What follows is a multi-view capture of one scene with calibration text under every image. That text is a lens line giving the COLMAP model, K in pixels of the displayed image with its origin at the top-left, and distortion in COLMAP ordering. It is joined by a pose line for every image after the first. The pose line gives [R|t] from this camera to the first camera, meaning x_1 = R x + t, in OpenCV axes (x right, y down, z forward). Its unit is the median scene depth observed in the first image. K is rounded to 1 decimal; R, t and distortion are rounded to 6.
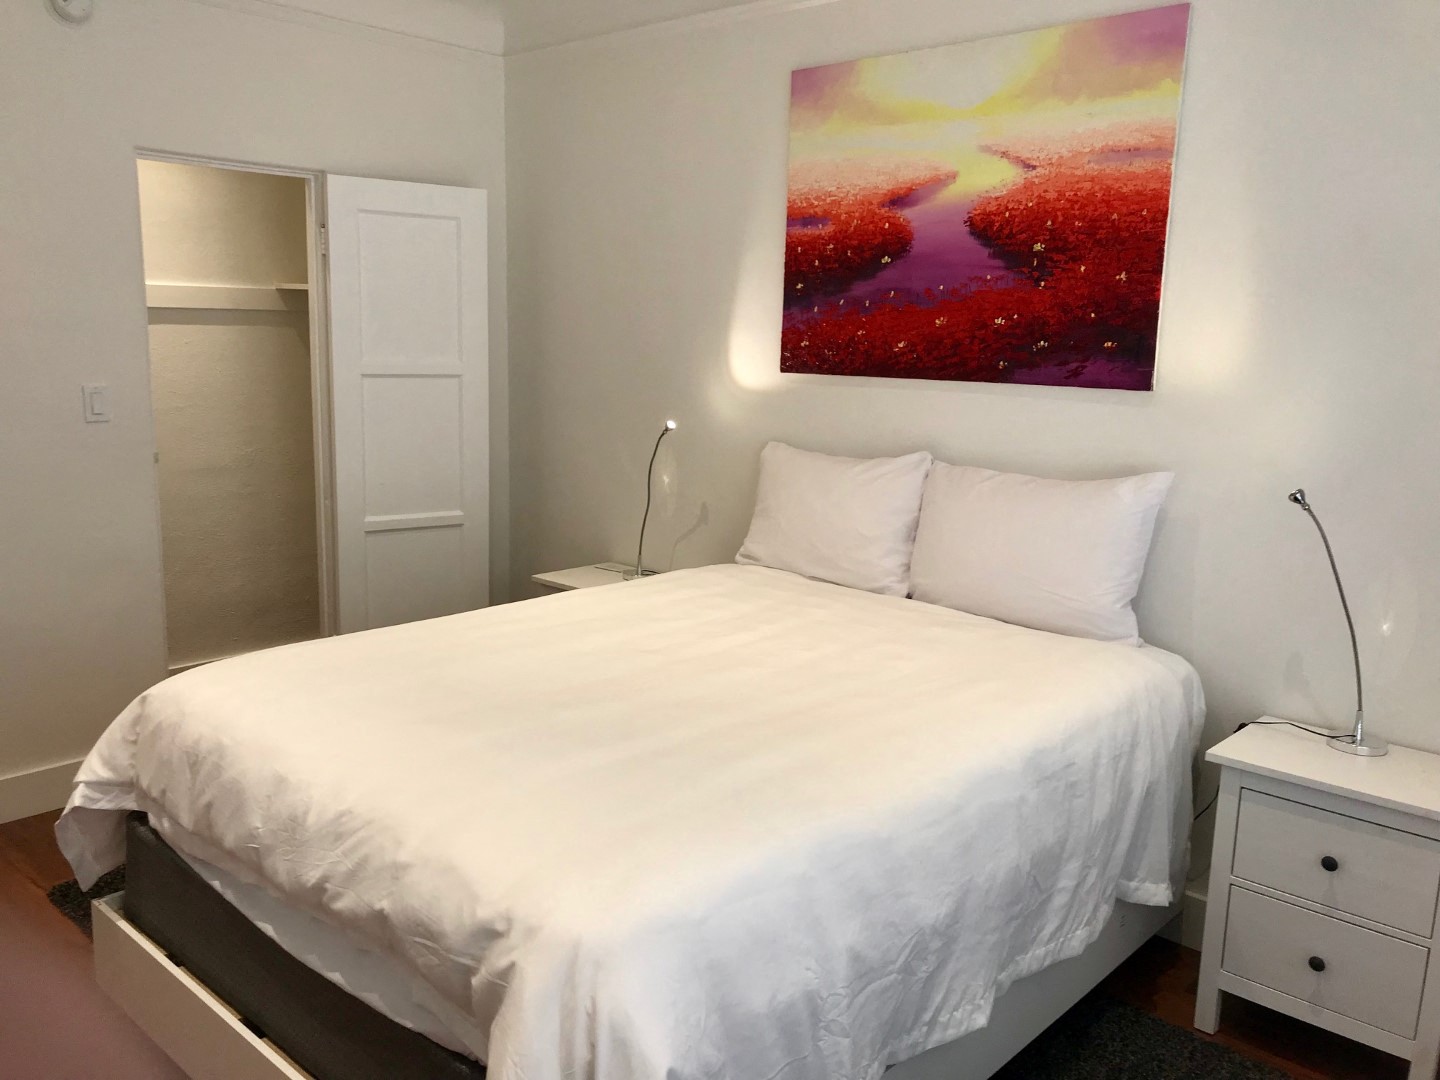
lens RADIAL K [[1179.4, 0, 710.0], [0, 1179.4, 540.9], [0, 0, 1]] dist [0.034014, -0.033800]
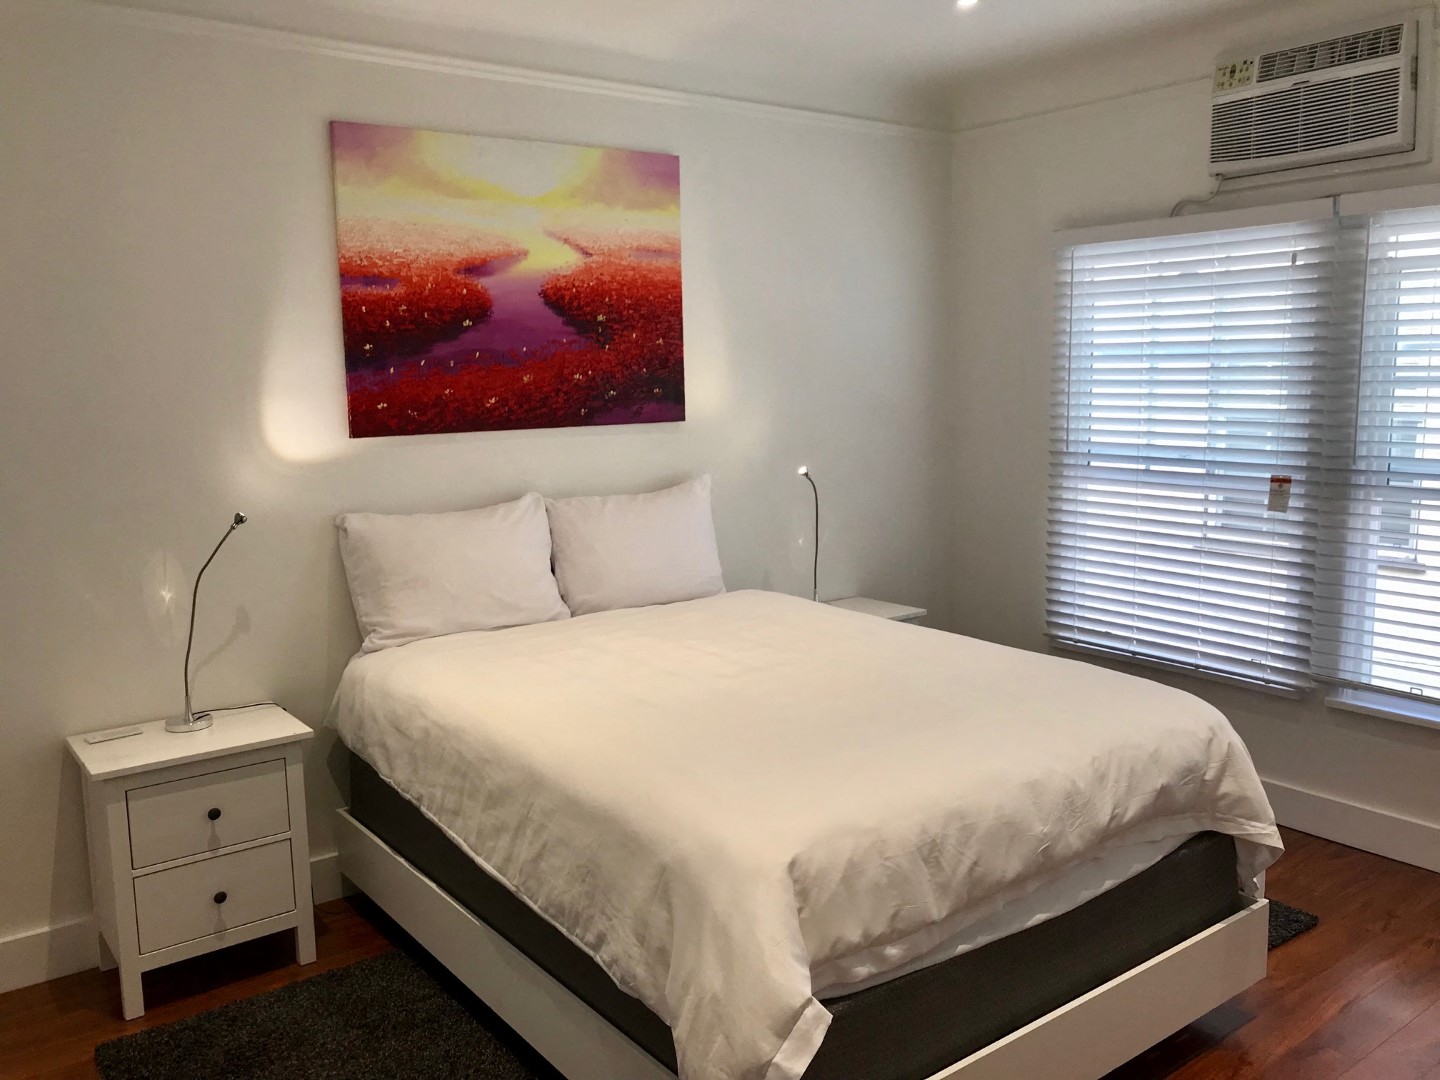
lens RADIAL K [[1179.4, 0, 714.6], [0, 1179.4, 547.0], [0, 0, 1]] dist [0.034014, -0.033800]
pose [[0.172043, -0.175233, 0.969378, -0.942949], [0.198755, 0.969988, 0.140069, -0.156779], [-0.964830, 0.168571, 0.201708, 0.644414]]
